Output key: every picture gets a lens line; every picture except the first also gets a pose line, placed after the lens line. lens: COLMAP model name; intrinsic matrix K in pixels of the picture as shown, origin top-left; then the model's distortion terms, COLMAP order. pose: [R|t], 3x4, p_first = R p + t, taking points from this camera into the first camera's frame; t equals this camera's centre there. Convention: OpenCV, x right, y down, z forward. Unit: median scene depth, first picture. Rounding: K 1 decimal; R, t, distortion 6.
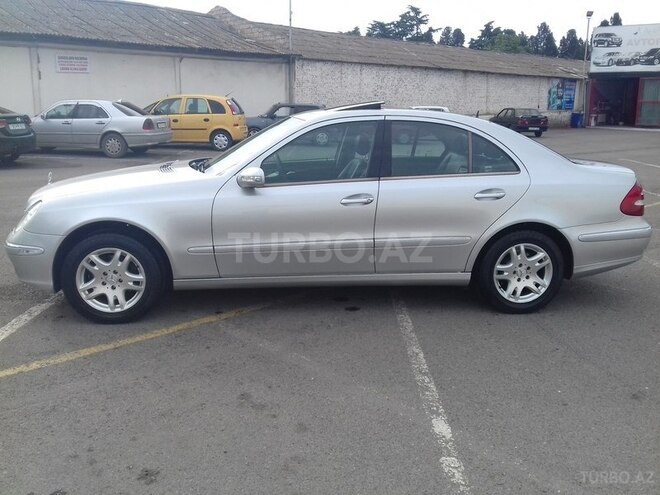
lens RADIAL K [[610.1, 0, 326.8], [0, 610.1, 244.4], [0, 0, 1]] dist [0.085470, -0.179229]
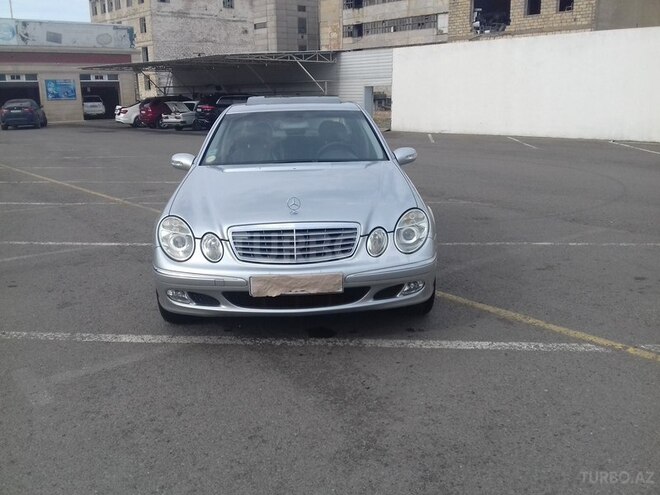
lens RADIAL K [[610.1, 0, 326.8], [0, 610.1, 244.4], [0, 0, 1]] dist [0.085470, -0.179229]
pose [[0.079104, -0.247990, 0.965528, -0.427900], [0.242252, 0.944310, 0.222693, -0.079416], [-0.966983, 0.216285, 0.134774, 0.317428]]
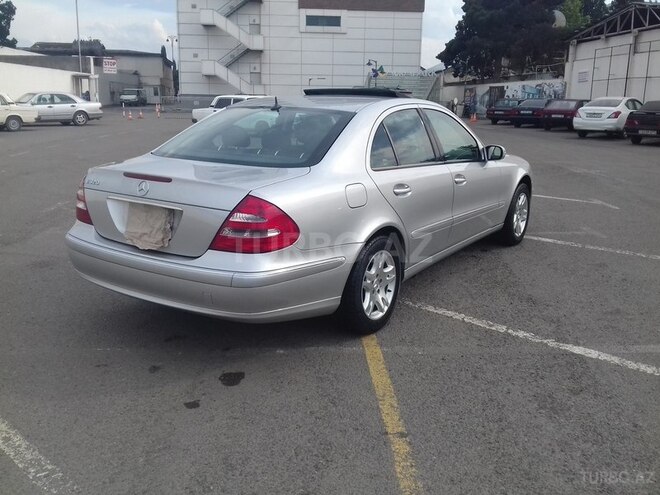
lens RADIAL K [[610.1, 0, 326.8], [0, 610.1, 244.4], [0, 0, 1]] dist [0.085470, -0.179229]
pose [[-0.659038, 0.153909, -0.736194, 0.322466], [-0.189343, 0.913360, 0.360447, -0.133439], [0.727886, 0.376941, -0.572797, 0.615737]]
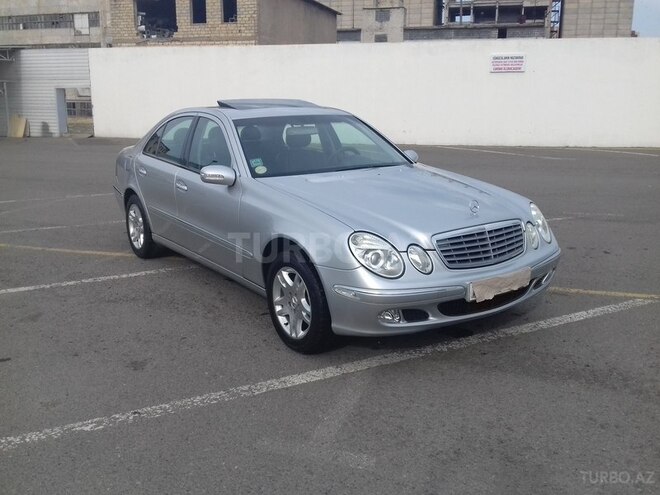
lens RADIAL K [[610.1, 0, 326.8], [0, 610.1, 244.4], [0, 0, 1]] dist [0.085470, -0.179229]
pose [[-0.470867, -0.216269, 0.855285, -0.370862], [0.196224, 0.919526, 0.340542, -0.130559], [-0.860105, 0.328177, -0.390538, 0.533836]]
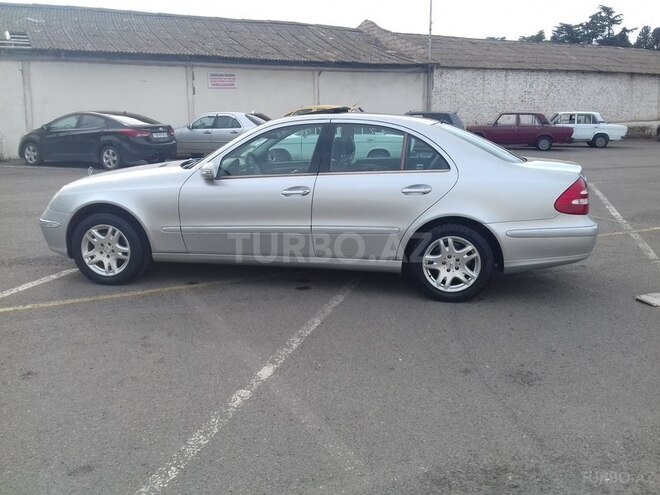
lens RADIAL K [[610.1, 0, 326.8], [0, 610.1, 244.4], [0, 0, 1]] dist [0.085470, -0.179229]
pose [[0.959044, 0.043849, -0.279842, 0.139232], [-0.048025, 0.998813, -0.008079, 0.010813], [0.279155, 0.021187, 0.960012, -0.030354]]
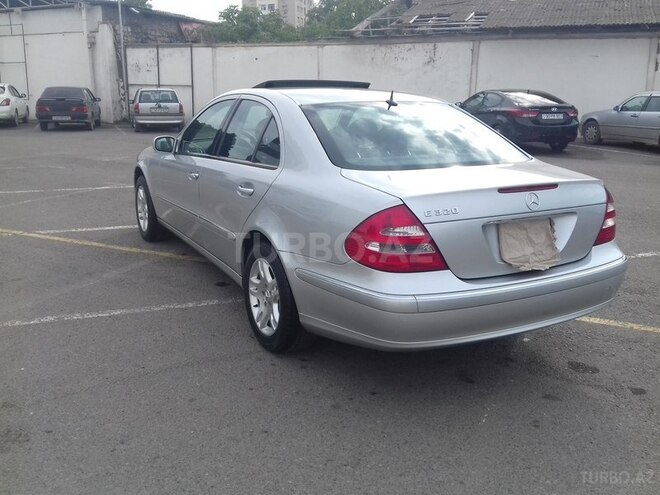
lens RADIAL K [[610.1, 0, 326.8], [0, 610.1, 244.4], [0, 0, 1]] dist [0.085470, -0.179229]
pose [[0.372478, 0.215673, -0.902632, 0.353736], [-0.211047, 0.966823, 0.143920, -0.049928], [0.903725, 0.136890, 0.405638, 0.255131]]
